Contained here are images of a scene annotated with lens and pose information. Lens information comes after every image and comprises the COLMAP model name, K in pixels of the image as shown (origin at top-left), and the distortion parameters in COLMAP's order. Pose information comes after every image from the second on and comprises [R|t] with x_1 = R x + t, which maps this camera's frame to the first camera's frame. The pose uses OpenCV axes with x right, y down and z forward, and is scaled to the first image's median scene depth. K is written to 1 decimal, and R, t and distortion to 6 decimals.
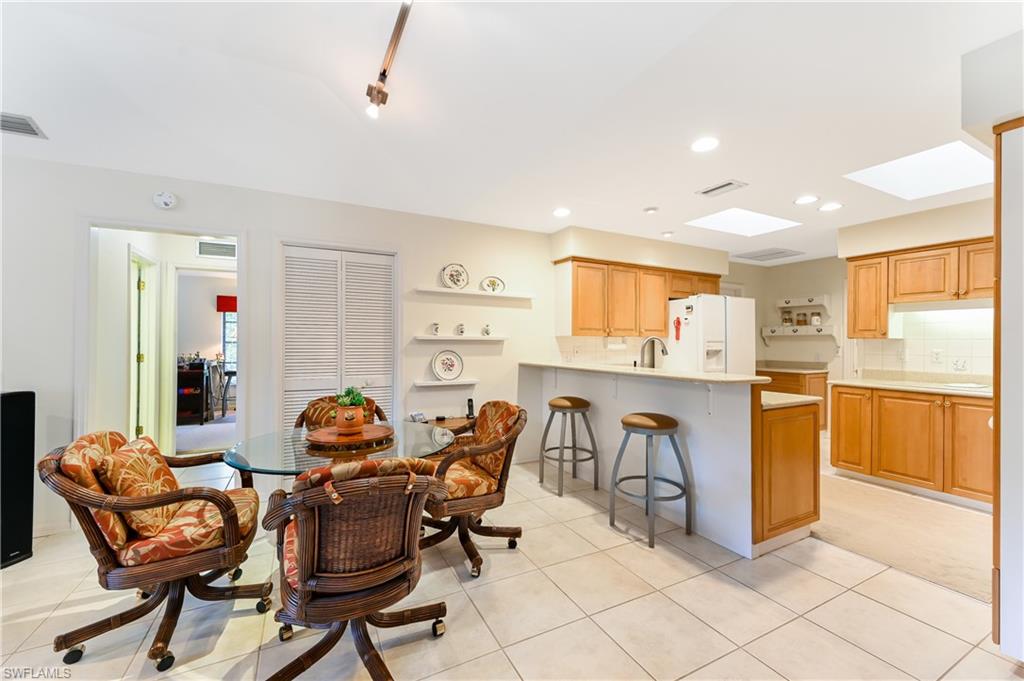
lens RADIAL K [[408.8, 0, 511.3], [0, 408.8, 338.5], [0, 0, 1]] dist [0.000494, 0.000779]
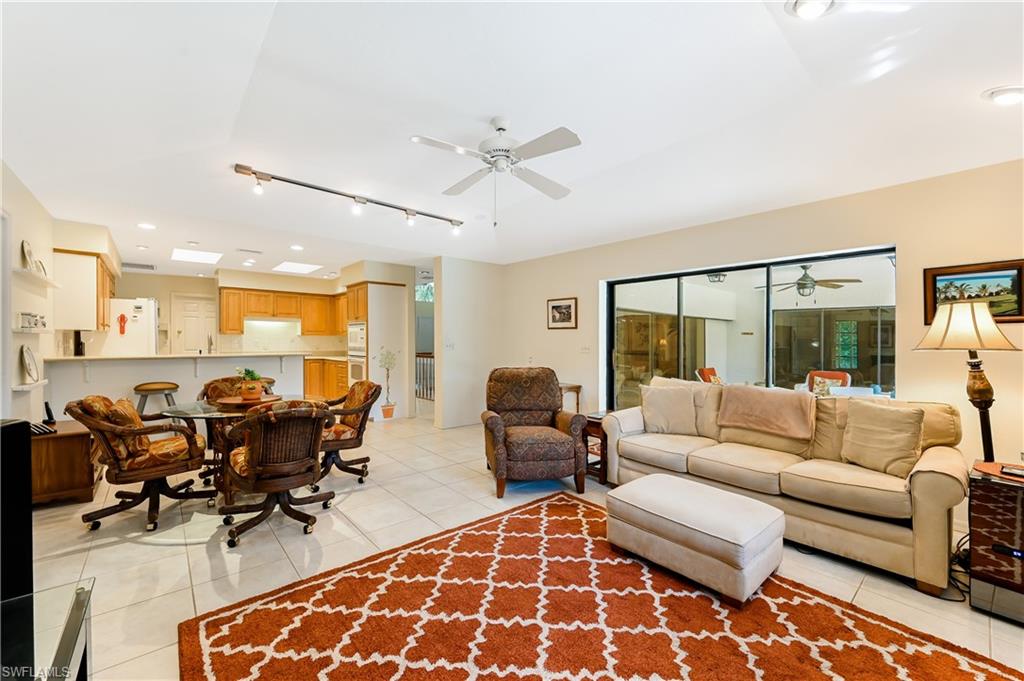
lens RADIAL K [[408.8, 0, 506.1], [0, 408.8, 347.6], [0, 0, 1]] dist [0.000494, 0.000779]
pose [[-0.231483, -0.026084, 0.972489, -1.058430], [-0.015864, 0.999609, 0.023035, -0.001697], [-0.972710, -0.010095, -0.231806, 0.231247]]
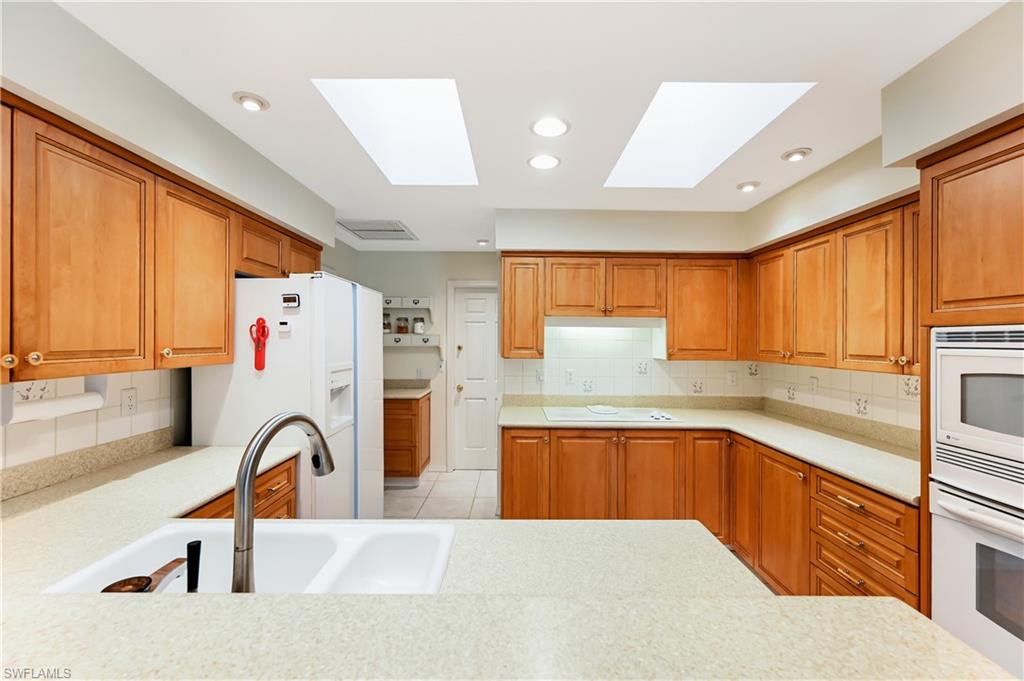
lens RADIAL K [[408.8, 0, 513.1], [0, 408.8, 339.6], [0, 0, 1]] dist [0.000494, 0.000779]
pose [[0.458823, -0.003633, 0.888520, 0.153324], [-0.012303, 0.999870, 0.010441, -0.040623], [-0.888442, -0.015722, 0.458719, 0.605616]]
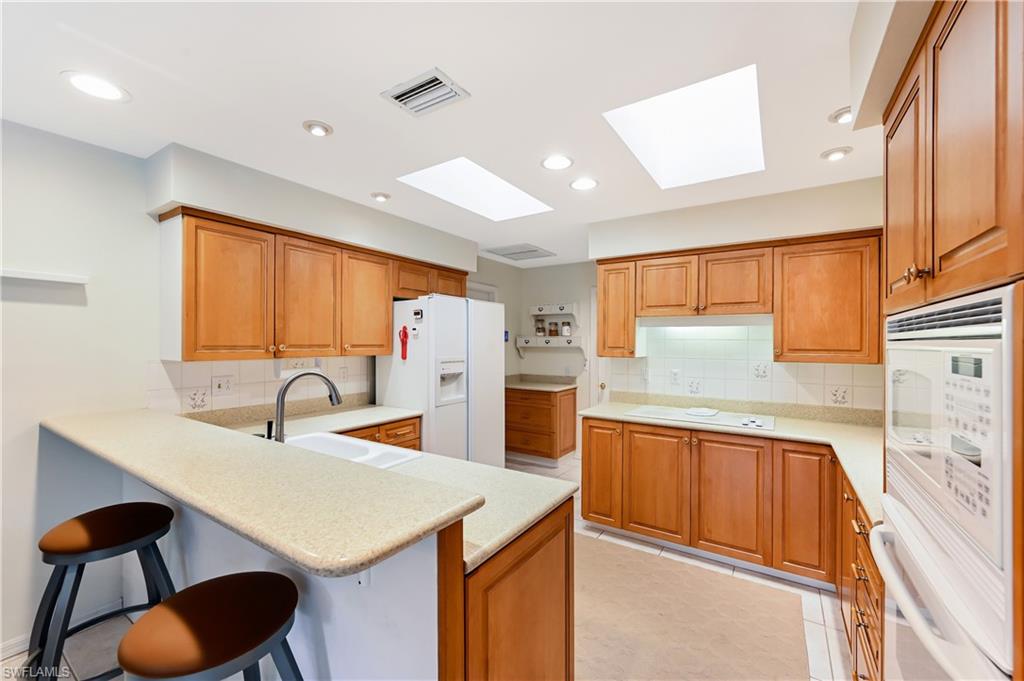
lens RADIAL K [[408.8, 0, 512.7], [0, 408.8, 340.3], [0, 0, 1]] dist [0.000494, 0.000779]
pose [[0.871326, -0.000744, 0.490703, 0.249890], [-0.002269, 0.999982, 0.005545, -0.035701], [-0.490699, -0.005945, 0.871309, 0.341323]]
